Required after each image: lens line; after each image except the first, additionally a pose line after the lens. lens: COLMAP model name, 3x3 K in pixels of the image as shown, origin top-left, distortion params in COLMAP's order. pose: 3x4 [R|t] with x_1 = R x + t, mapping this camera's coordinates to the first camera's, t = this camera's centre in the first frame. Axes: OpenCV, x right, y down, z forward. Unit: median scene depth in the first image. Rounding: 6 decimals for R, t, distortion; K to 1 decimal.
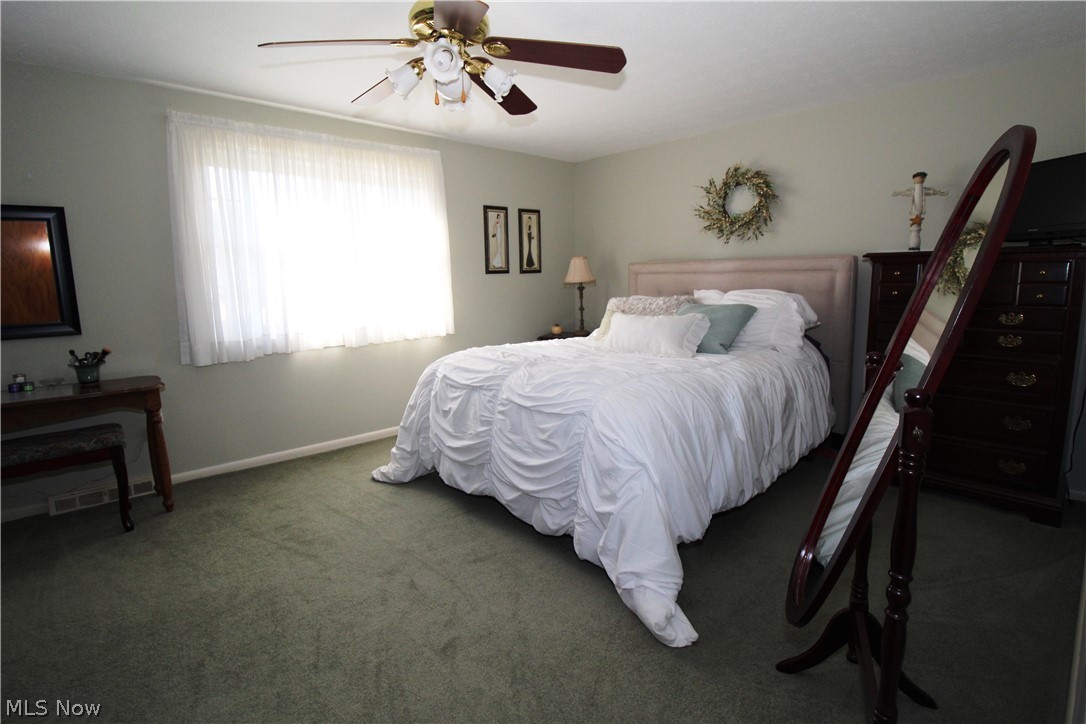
lens RADIAL K [[548.4, 0, 550.0], [0, 548.4, 344.2], [0, 0, 1]] dist [-0.025662, 0.000257]
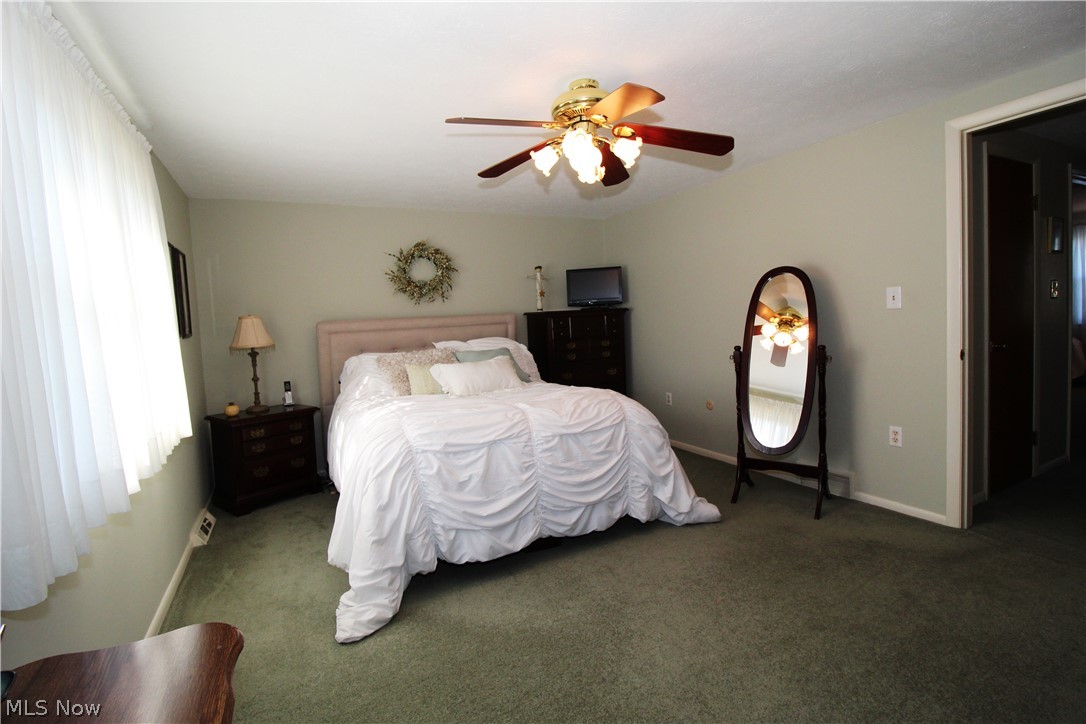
lens RADIAL K [[503.0, 0, 546.9], [0, 503.0, 354.6], [0, 0, 1]] dist [0.000170, -0.011242]
pose [[0.245777, -0.061803, 0.967354, -0.837325], [0.168993, 0.985414, 0.020020, -0.063739], [-0.954482, 0.158556, 0.252636, 0.587774]]
